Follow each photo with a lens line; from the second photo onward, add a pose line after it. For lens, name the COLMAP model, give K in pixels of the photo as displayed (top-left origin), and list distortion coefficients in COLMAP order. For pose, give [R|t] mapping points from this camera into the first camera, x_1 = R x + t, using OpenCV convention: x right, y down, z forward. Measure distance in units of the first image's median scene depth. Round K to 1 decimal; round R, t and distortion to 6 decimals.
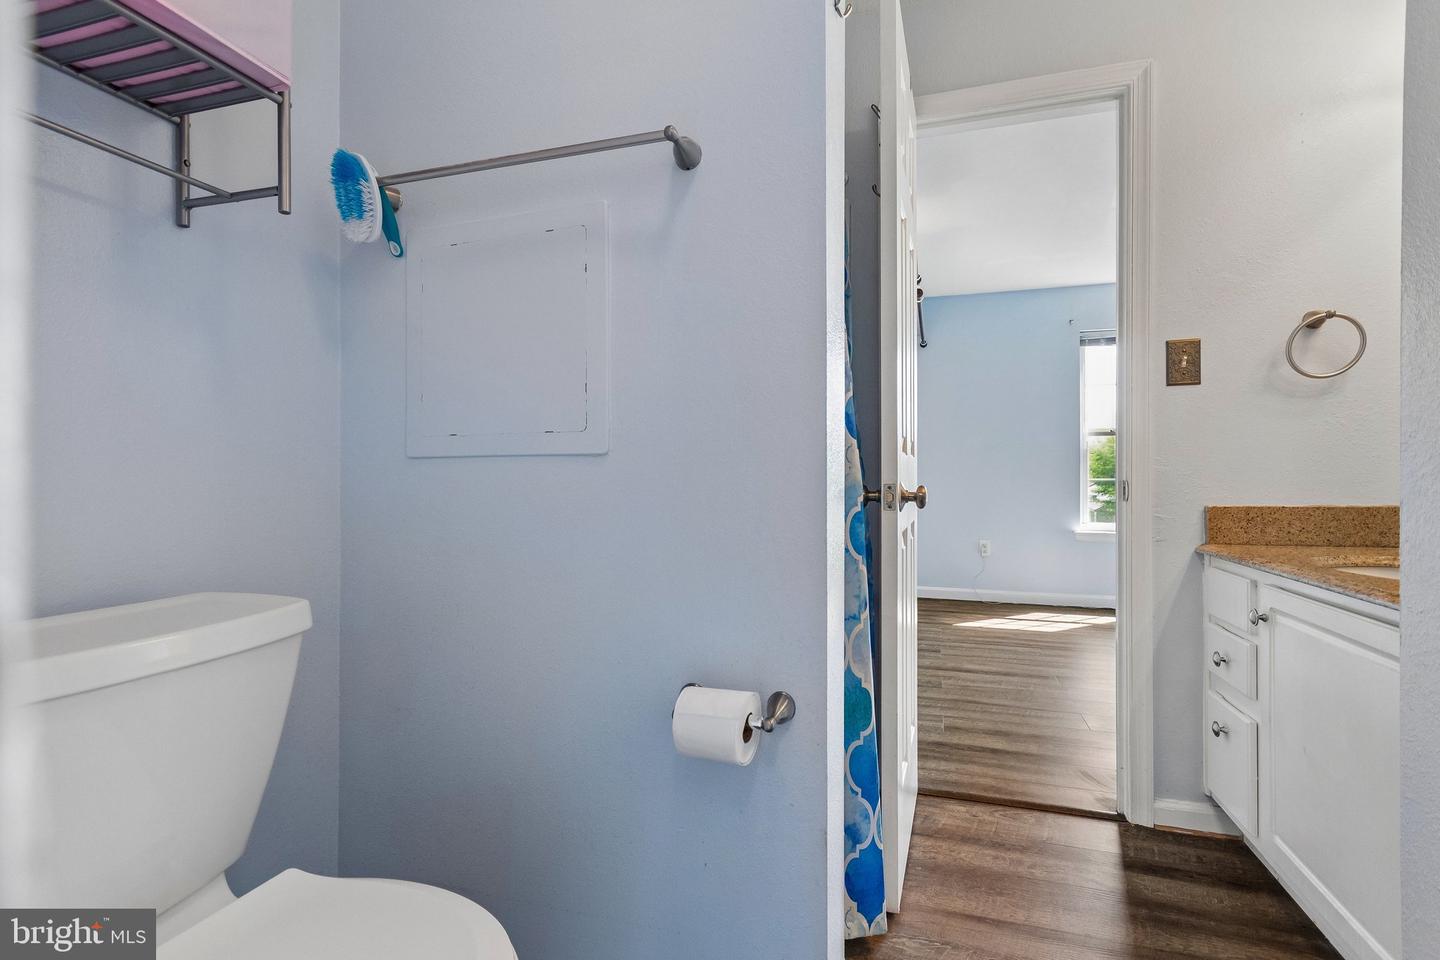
lens RADIAL K [[670.5, 0, 716.3], [0, 670.5, 477.6], [0, 0, 1]] dist [0.017267, 0.000097]
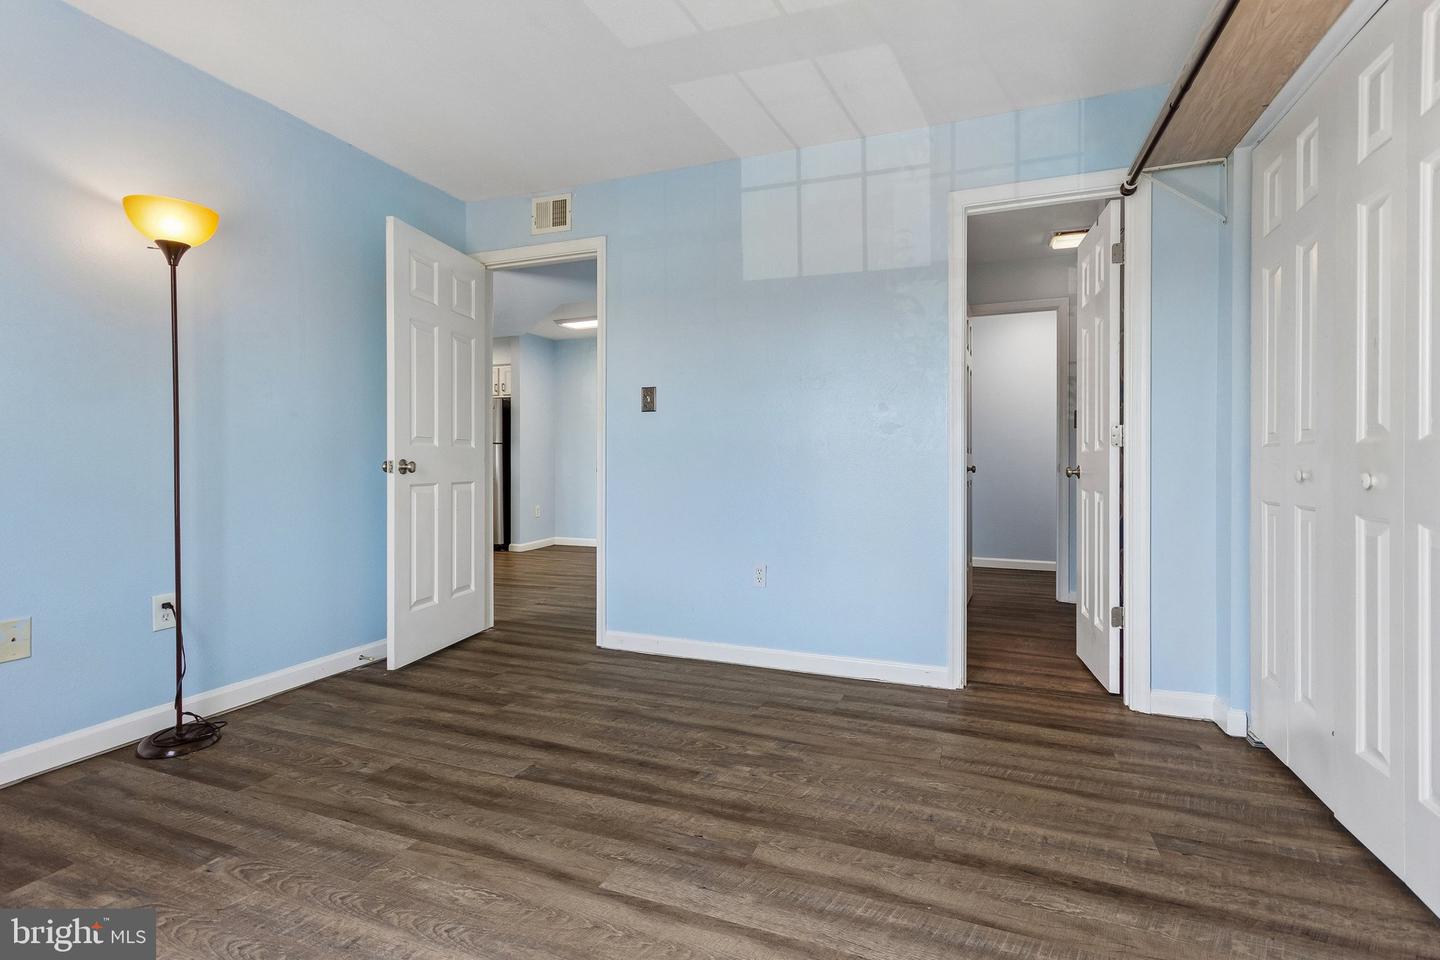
lens RADIAL K [[670.5, 0, 716.3], [0, 670.5, 477.6], [0, 0, 1]] dist [0.017267, 0.000097]
pose [[-0.998135, 0.000277, 0.061044, 0.701416], [0.001403, 0.999830, 0.018402, -0.000659], [-0.061028, 0.018453, -0.997965, 1.671088]]
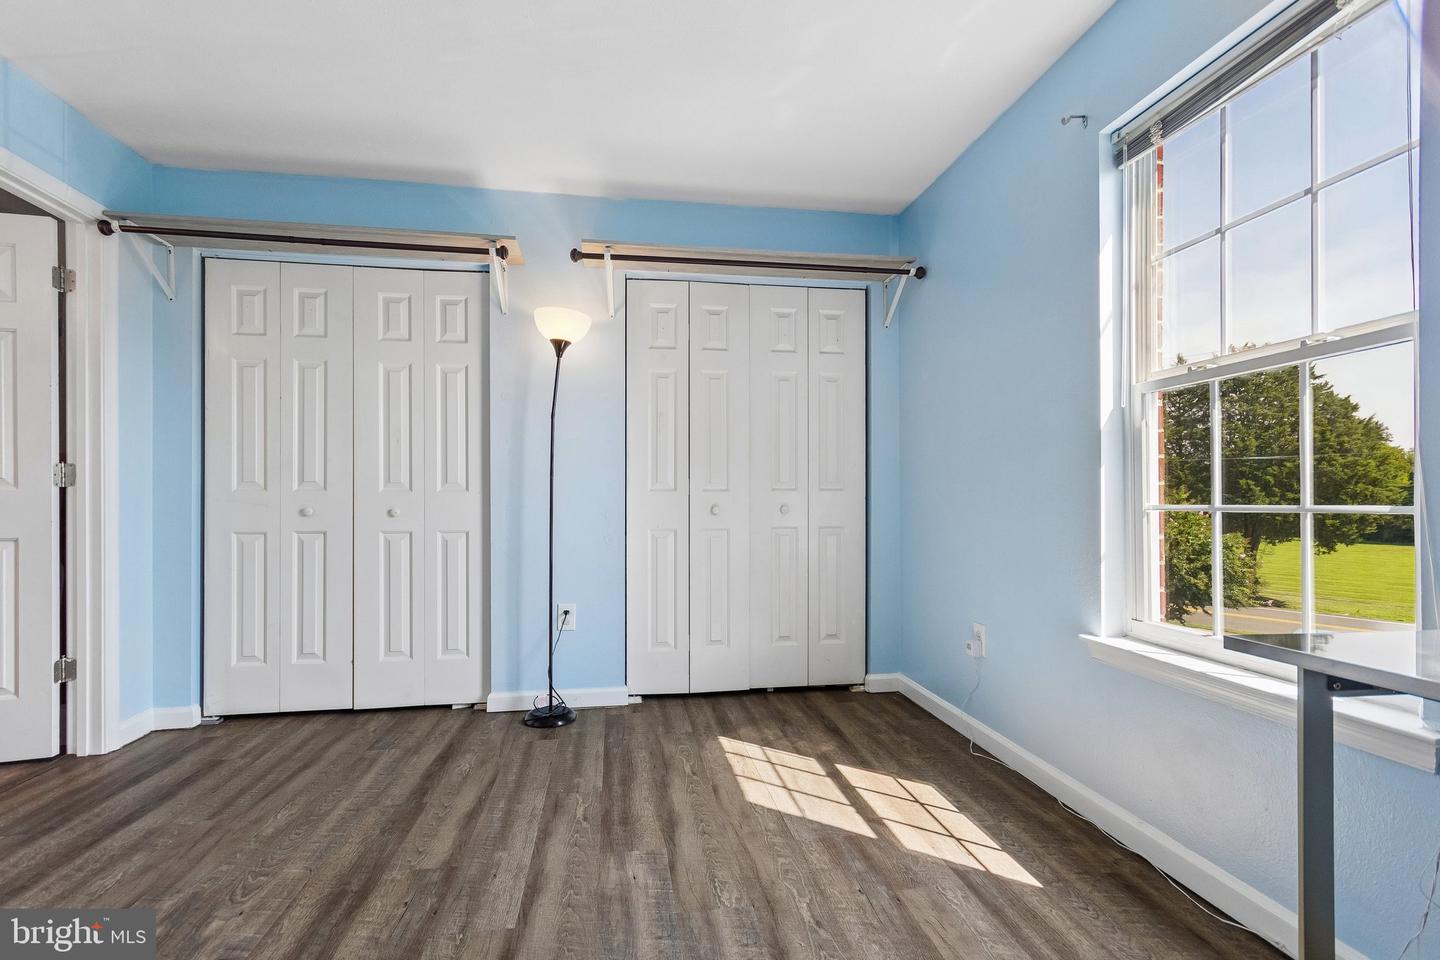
lens RADIAL K [[670.5, 0, 716.3], [0, 670.5, 477.6], [0, 0, 1]] dist [0.017267, 0.000097]
pose [[0.451112, -0.033978, -0.891820, 1.377263], [0.002954, 0.999326, -0.036580, -0.001572], [0.892462, 0.013867, 0.450909, 1.054248]]
